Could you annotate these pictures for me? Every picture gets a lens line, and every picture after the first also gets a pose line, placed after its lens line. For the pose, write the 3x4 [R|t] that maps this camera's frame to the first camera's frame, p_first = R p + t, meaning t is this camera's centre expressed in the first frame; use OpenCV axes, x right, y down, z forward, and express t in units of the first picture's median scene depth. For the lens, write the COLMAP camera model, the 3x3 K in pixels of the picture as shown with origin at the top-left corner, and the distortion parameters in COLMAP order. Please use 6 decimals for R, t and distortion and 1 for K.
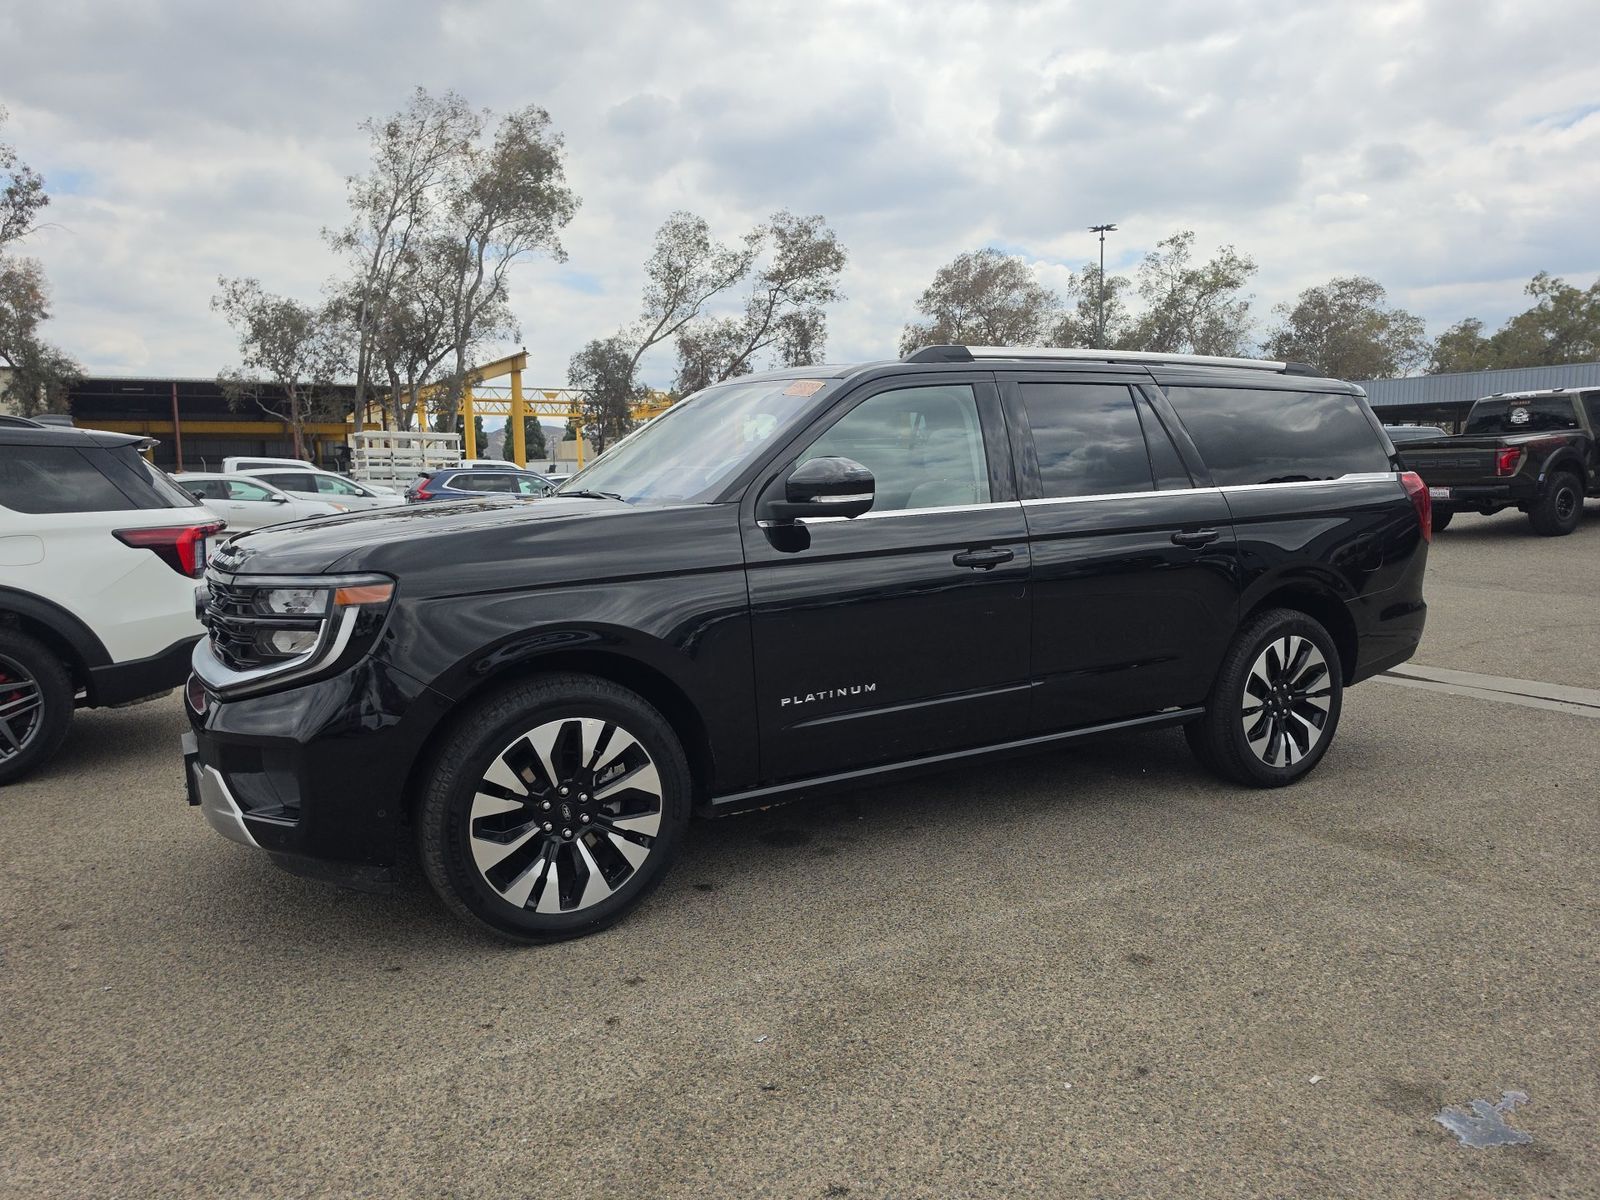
lens RADIAL K [[1114.2, 0, 802.8], [0, 1114.2, 651.2], [0, 0, 1]] dist [0.044919, -0.049791]
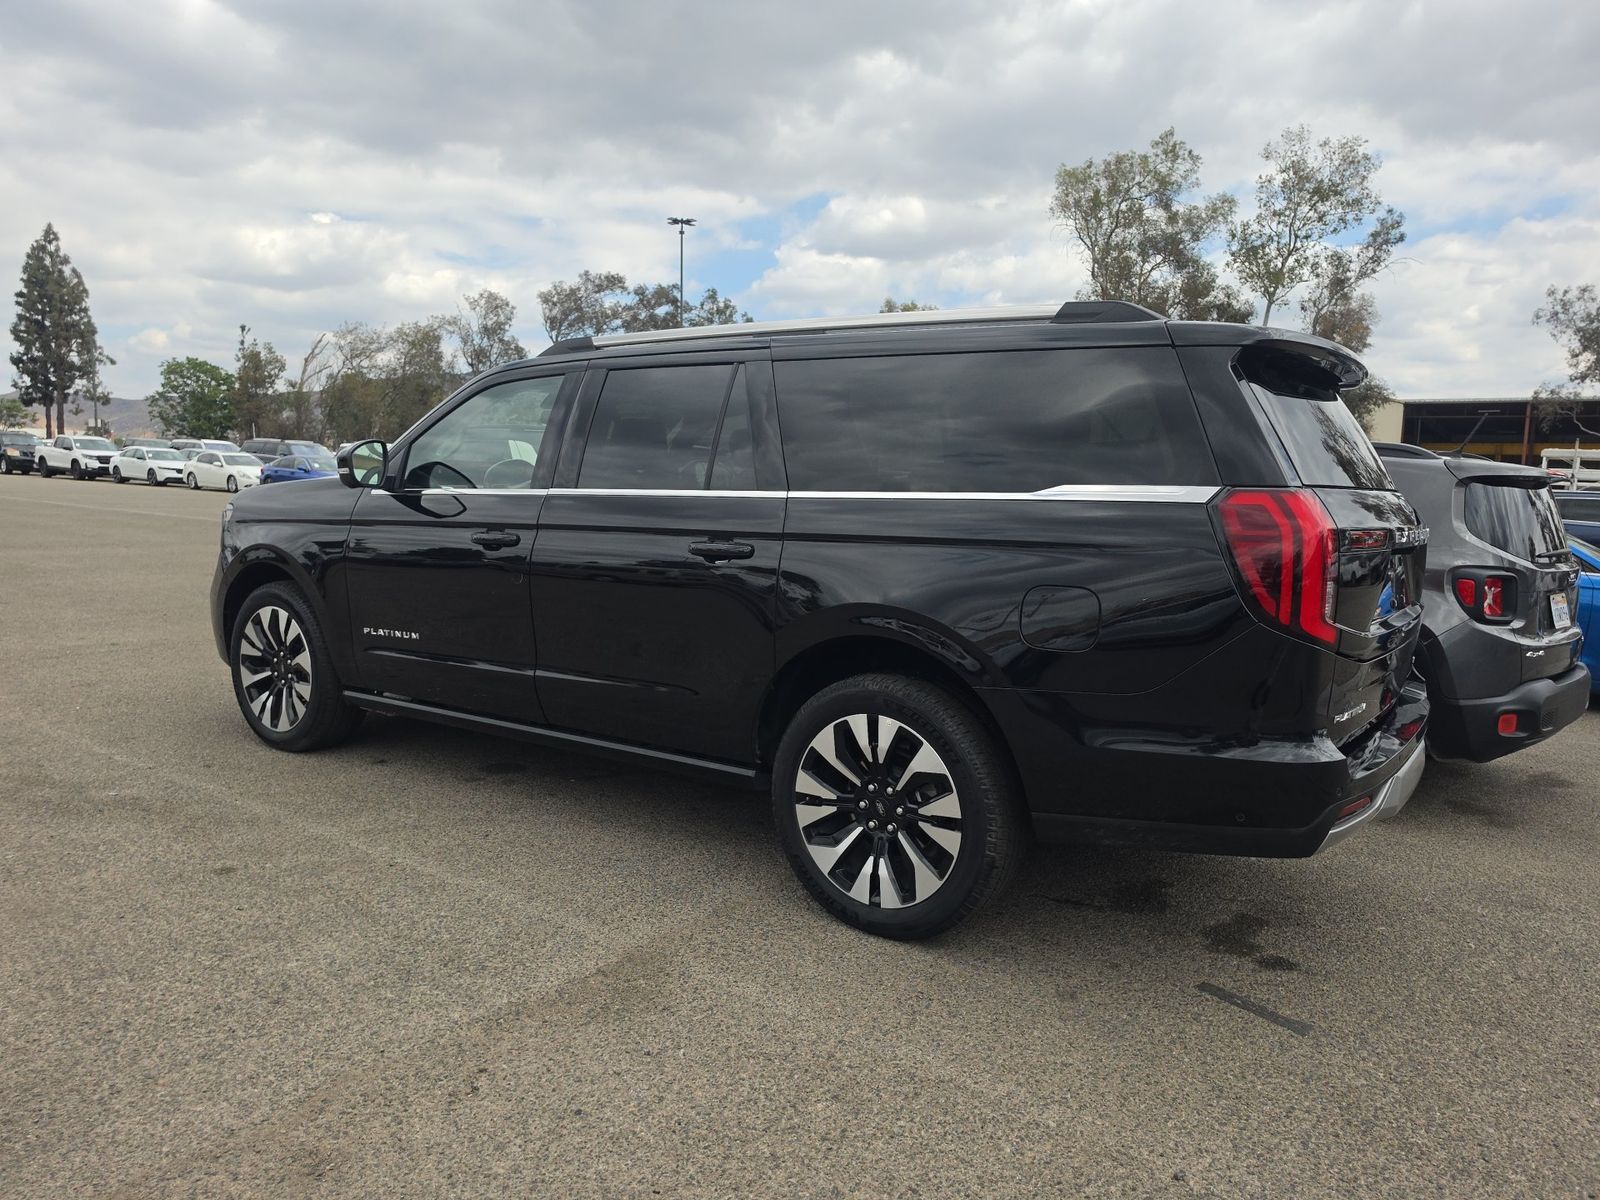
lens RADIAL K [[1114.2, 0, 802.8], [0, 1114.2, 651.2], [0, 0, 1]] dist [0.044919, -0.049791]
pose [[0.408922, 0.160066, -0.898422, 0.119131], [-0.179022, 0.979438, 0.093017, -0.012398], [0.894837, 0.122801, 0.429169, 0.077803]]
